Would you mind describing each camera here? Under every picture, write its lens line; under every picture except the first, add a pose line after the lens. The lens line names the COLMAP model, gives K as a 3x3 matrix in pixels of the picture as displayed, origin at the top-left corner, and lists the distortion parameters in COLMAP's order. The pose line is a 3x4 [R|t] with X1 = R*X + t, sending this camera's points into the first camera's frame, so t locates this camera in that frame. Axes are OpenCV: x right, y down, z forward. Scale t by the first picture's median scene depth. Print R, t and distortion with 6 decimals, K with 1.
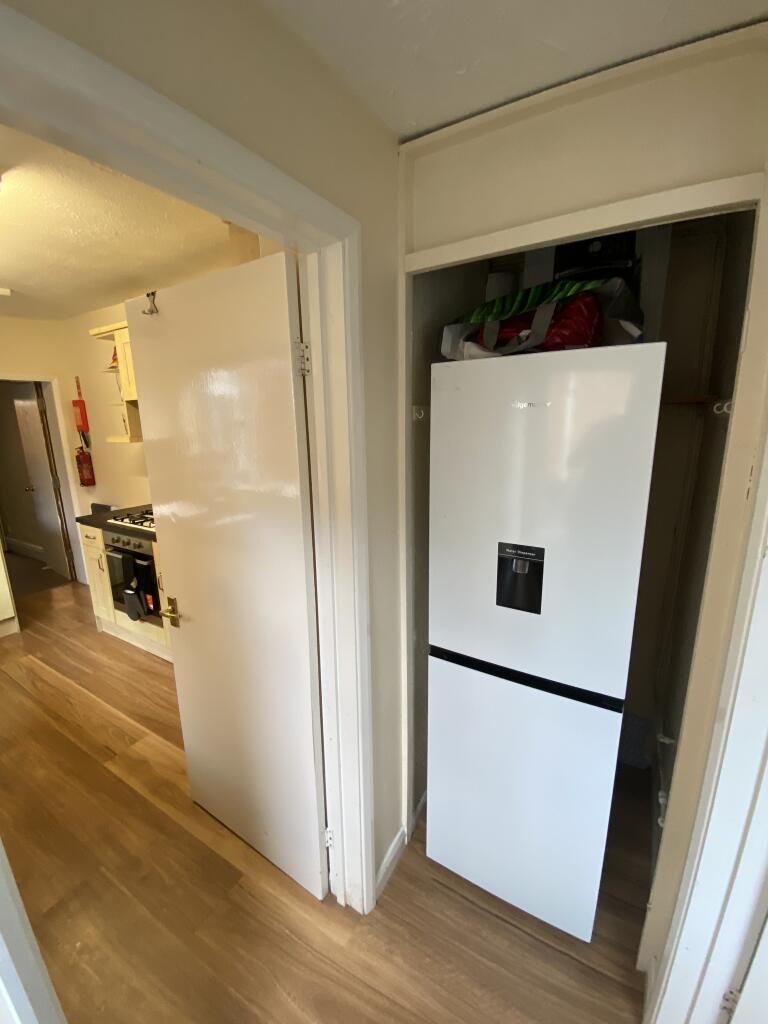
lens RADIAL K [[414.7, 0, 383.4], [0, 414.7, 512.1], [0, 0, 1]] dist [0.022154, -0.028559]
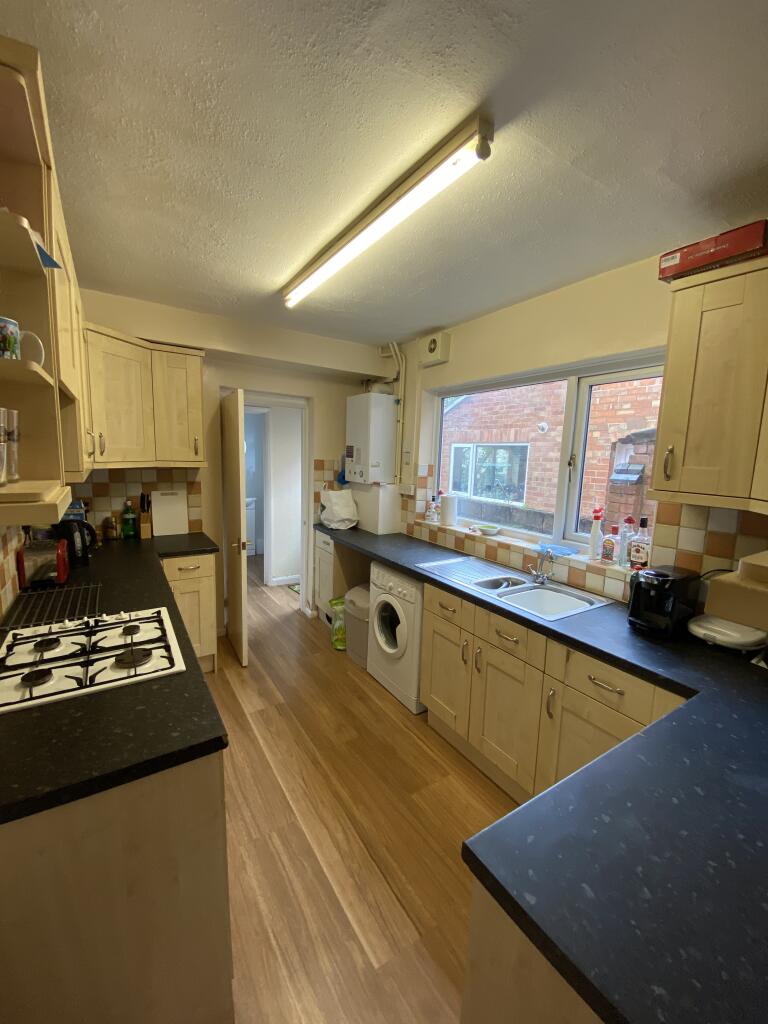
lens RADIAL K [[414.7, 0, 383.4], [0, 414.7, 512.1], [0, 0, 1]] dist [0.022154, -0.028559]
pose [[-0.893265, -0.078362, 0.442647, -0.989704], [0.083333, 0.938756, 0.334355, -0.253594], [-0.441739, 0.335555, -0.832028, 1.165292]]
